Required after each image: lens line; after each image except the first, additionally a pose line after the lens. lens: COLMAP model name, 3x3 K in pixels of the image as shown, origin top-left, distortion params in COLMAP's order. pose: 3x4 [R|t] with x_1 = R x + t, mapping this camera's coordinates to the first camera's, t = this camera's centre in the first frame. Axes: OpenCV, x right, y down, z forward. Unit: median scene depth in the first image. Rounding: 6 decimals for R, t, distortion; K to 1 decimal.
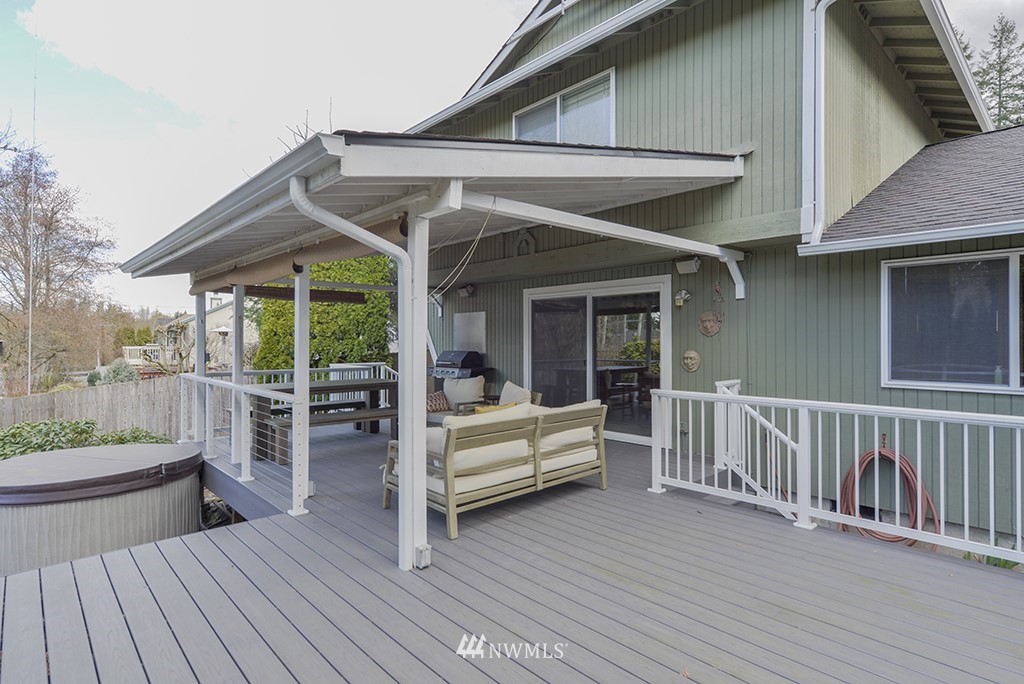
lens RADIAL K [[513.7, 0, 511.1], [0, 513.7, 342.9], [0, 0, 1]] dist [-0.002532, -0.000035]
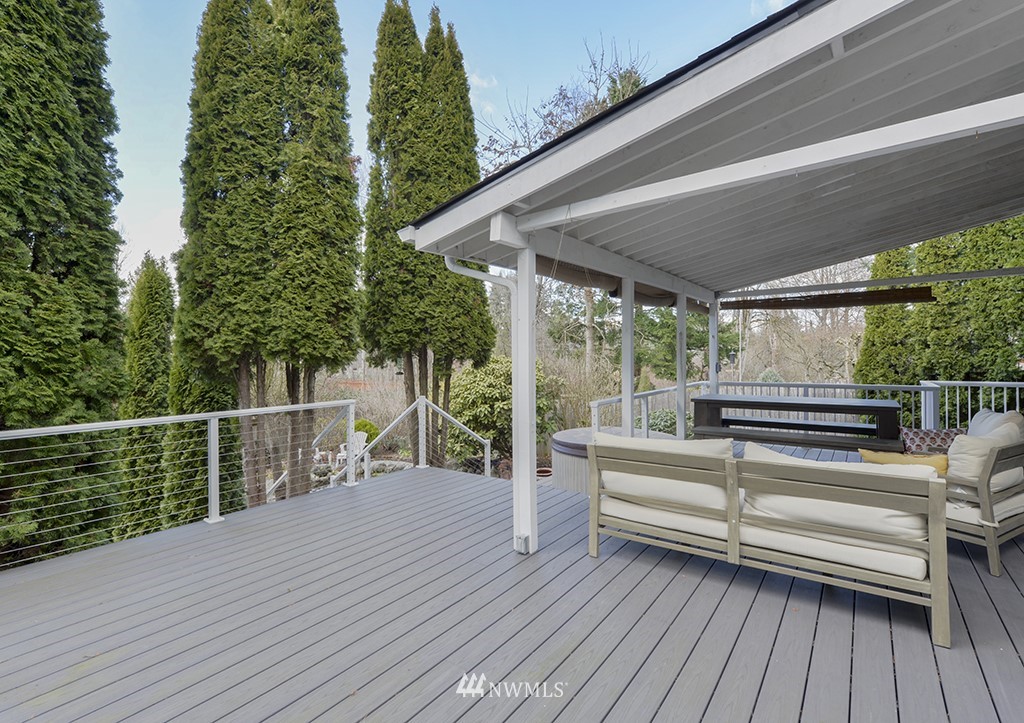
lens RADIAL K [[493.9, 0, 510.4], [0, 493.9, 357.3], [0, 0, 1]] dist [0.003610, 0.000108]
pose [[0.178237, -0.002414, -0.983985, 0.586096], [0.011110, 0.999938, -0.000440, -0.002042], [0.983925, -0.010854, 0.178253, 0.502165]]
